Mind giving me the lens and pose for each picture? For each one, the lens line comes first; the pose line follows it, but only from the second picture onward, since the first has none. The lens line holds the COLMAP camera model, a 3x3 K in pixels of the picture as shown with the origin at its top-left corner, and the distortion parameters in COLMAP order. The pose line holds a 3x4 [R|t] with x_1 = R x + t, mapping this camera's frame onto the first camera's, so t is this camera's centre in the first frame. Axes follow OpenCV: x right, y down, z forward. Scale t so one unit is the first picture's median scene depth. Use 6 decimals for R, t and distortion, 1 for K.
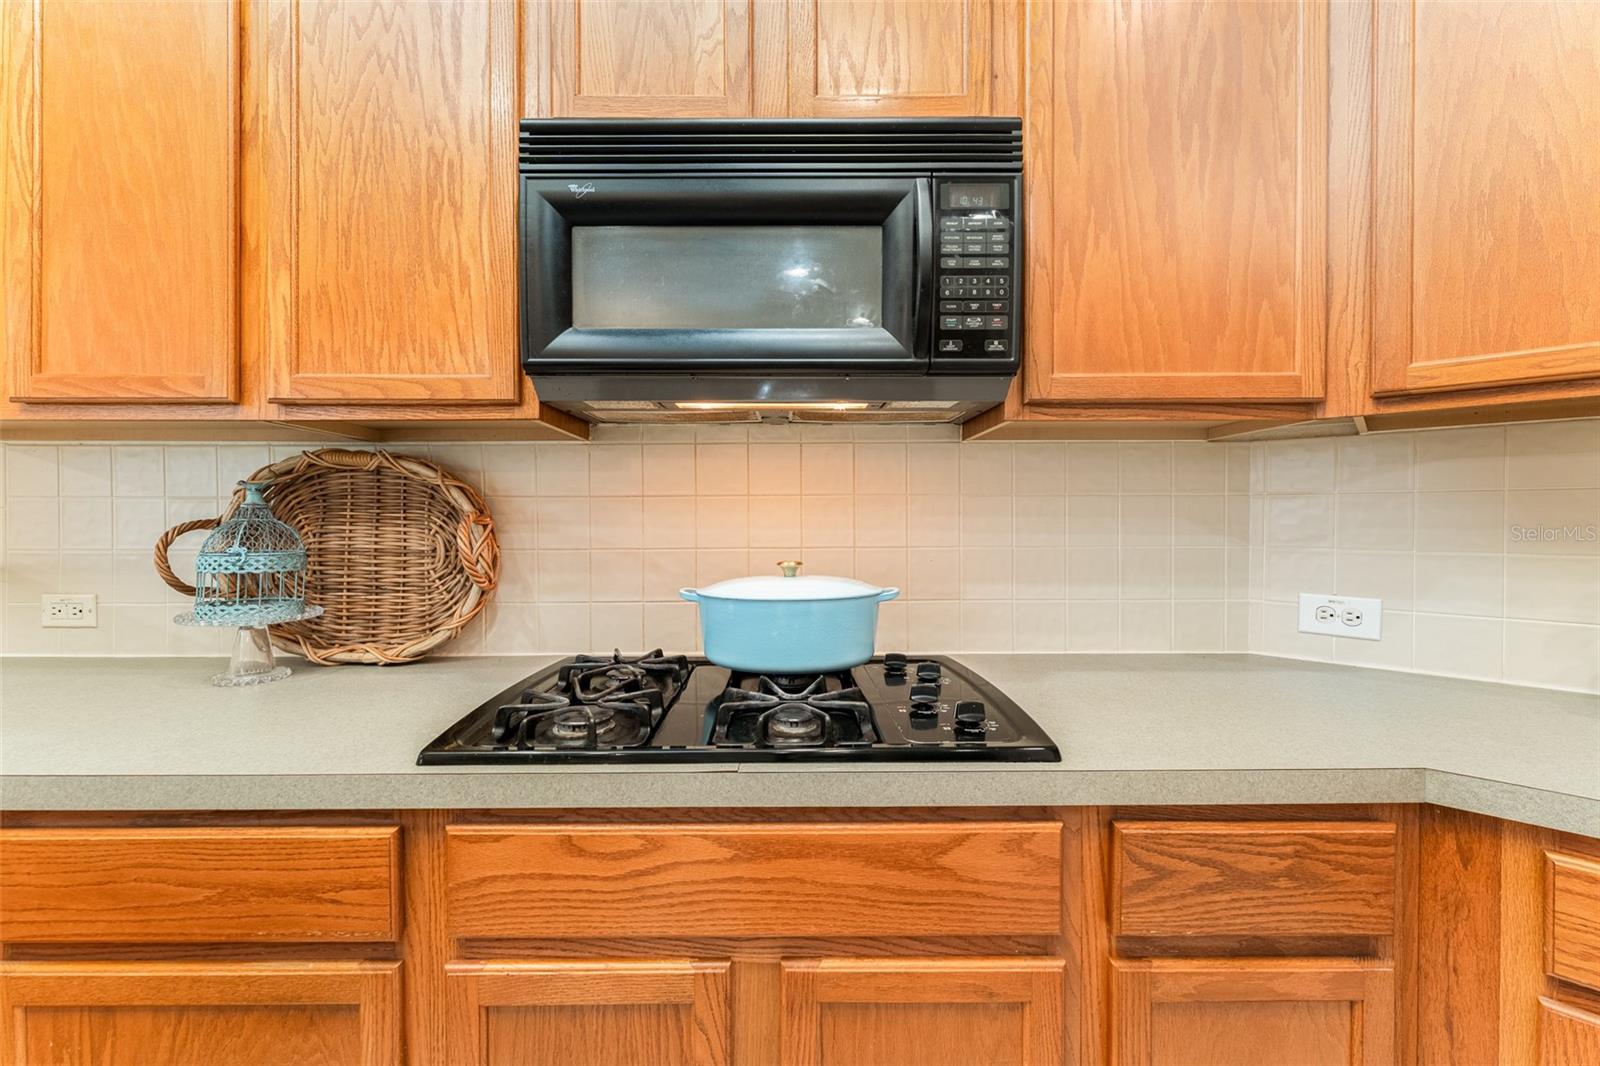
lens RADIAL K [[651.4, 0, 790.7], [0, 651.4, 523.4], [0, 0, 1]] dist [-0.002032, -0.000286]
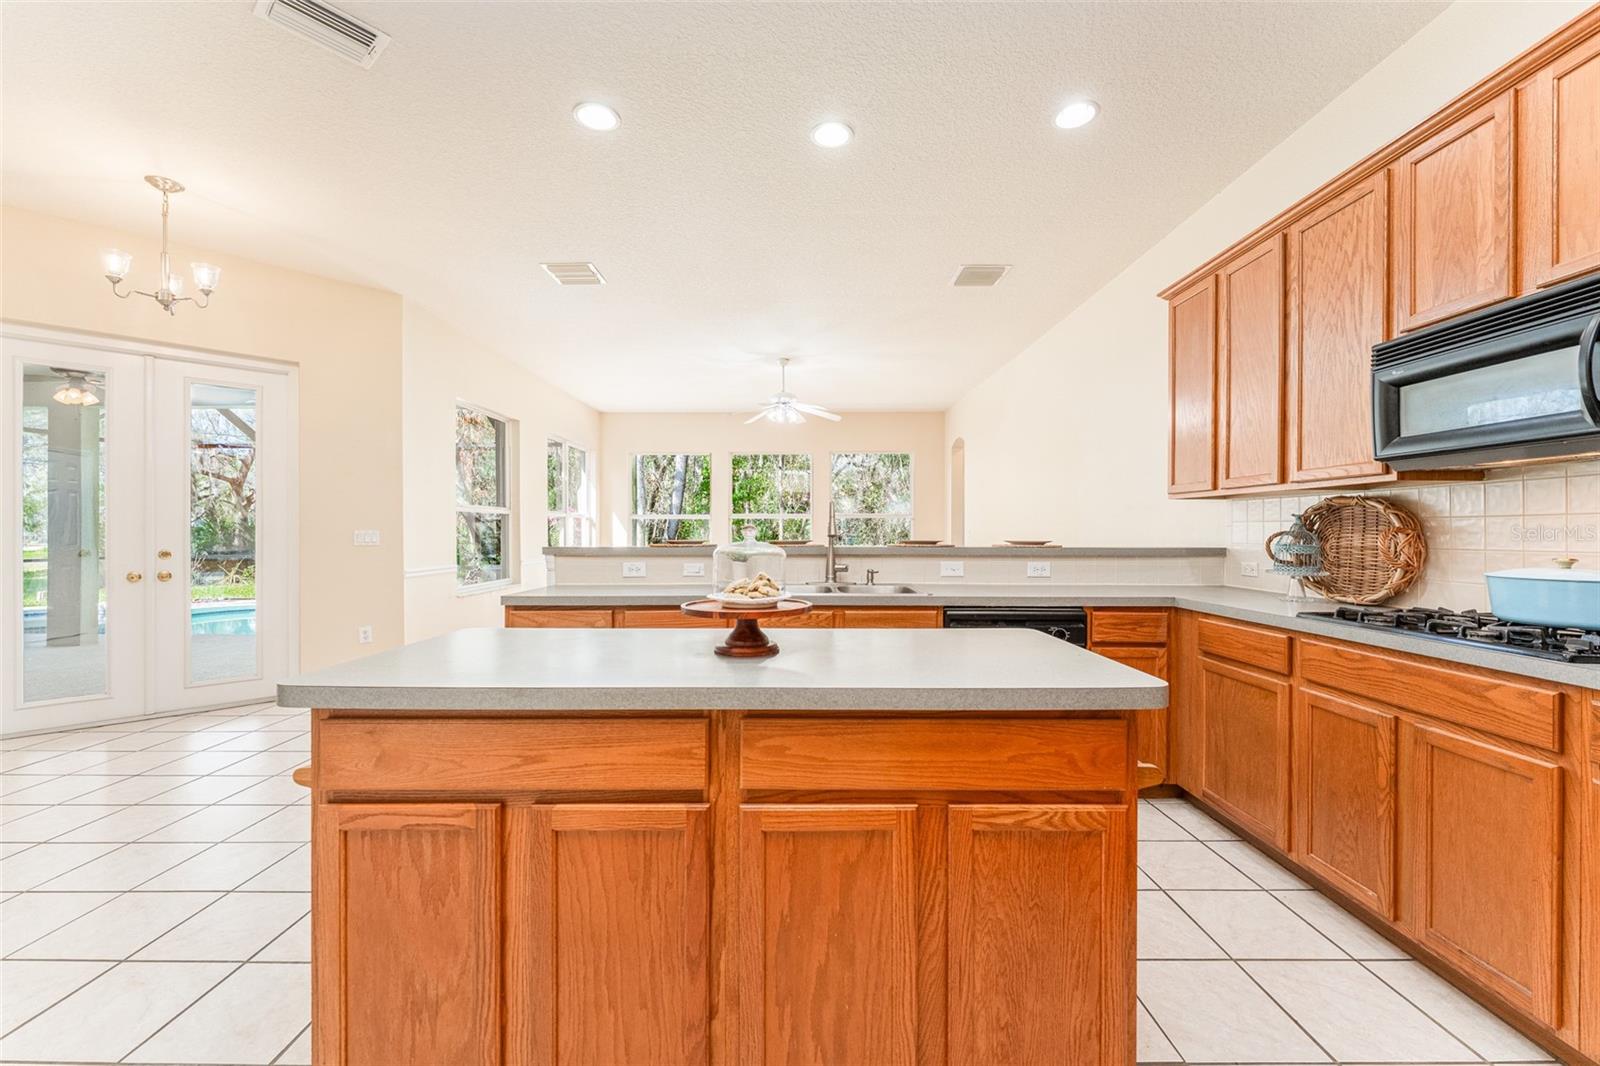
lens RADIAL K [[651.4, 0, 796.1], [0, 651.4, 529.6], [0, 0, 1]] dist [-0.002032, -0.000286]
pose [[0.003488, -0.000940, -0.999993, 1.631288], [-0.010487, 0.999945, -0.000976, 0.011772], [0.999939, 0.010490, 0.003478, -0.864095]]
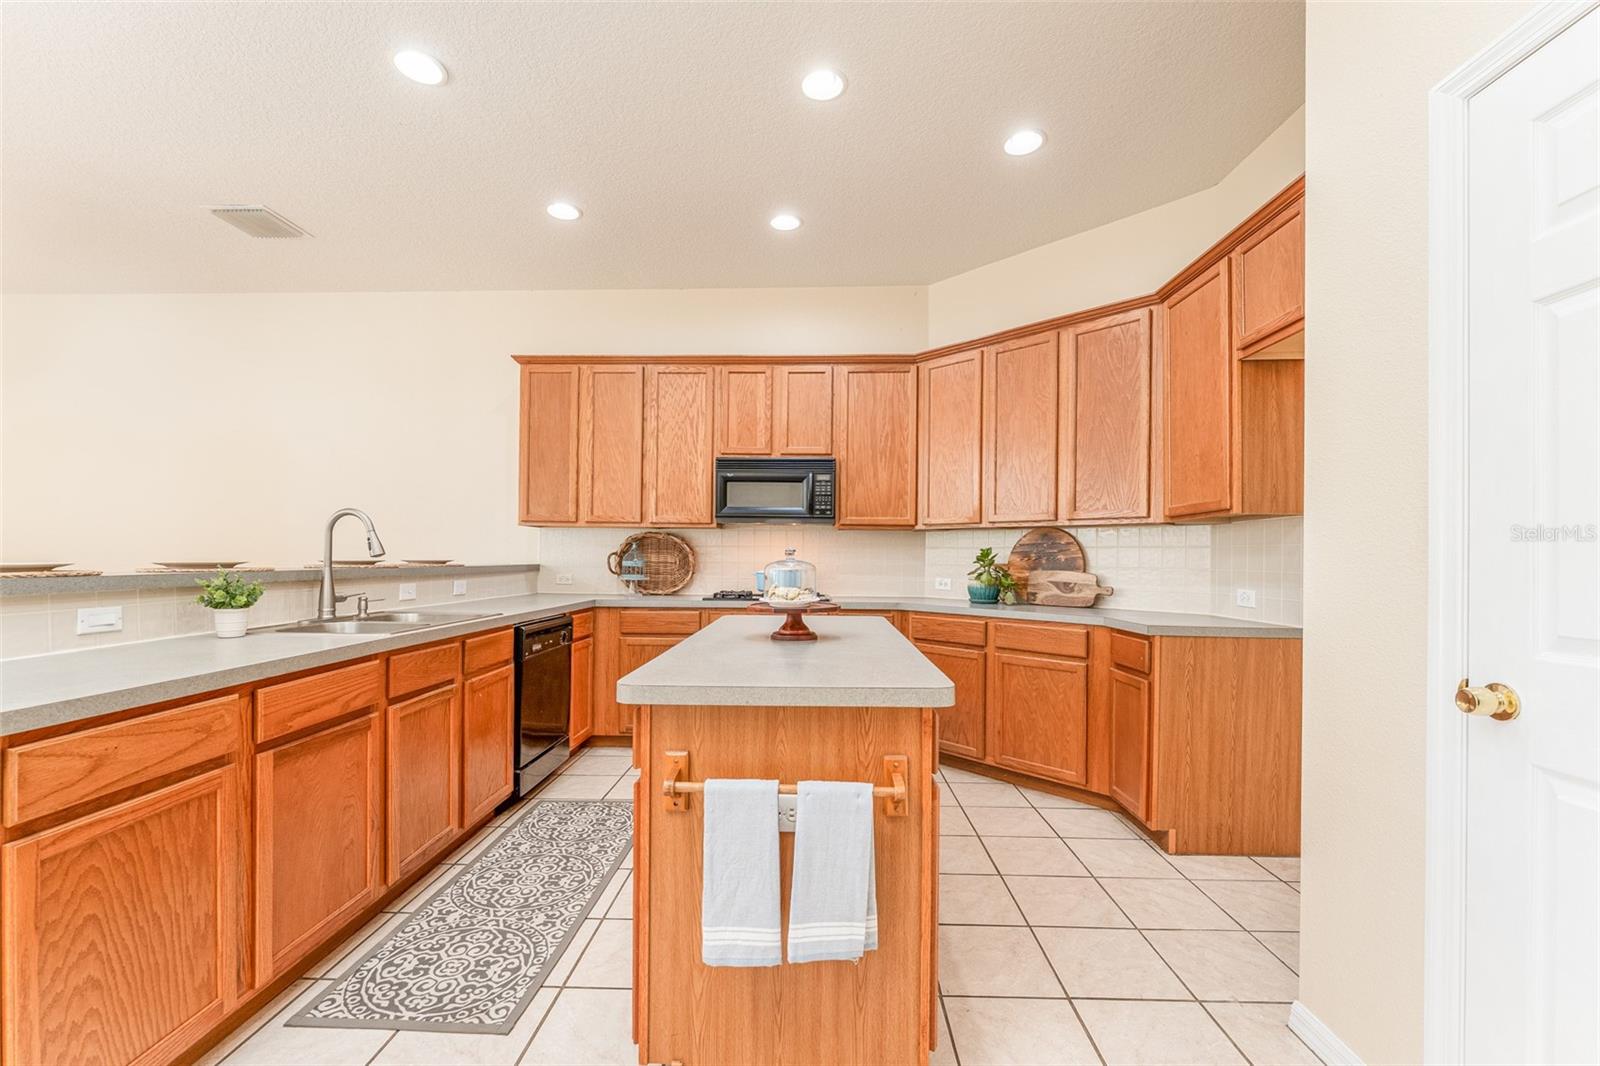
lens RADIAL K [[651.4, 0, 803.5], [0, 651.4, 557.5], [0, 0, 1]] dist [-0.002032, -0.000286]
pose [[0.999495, 0.010957, -0.029814, 0.264931], [-0.011166, 0.999914, -0.006826, 0.043366], [0.029736, 0.007156, 0.999532, -2.961803]]
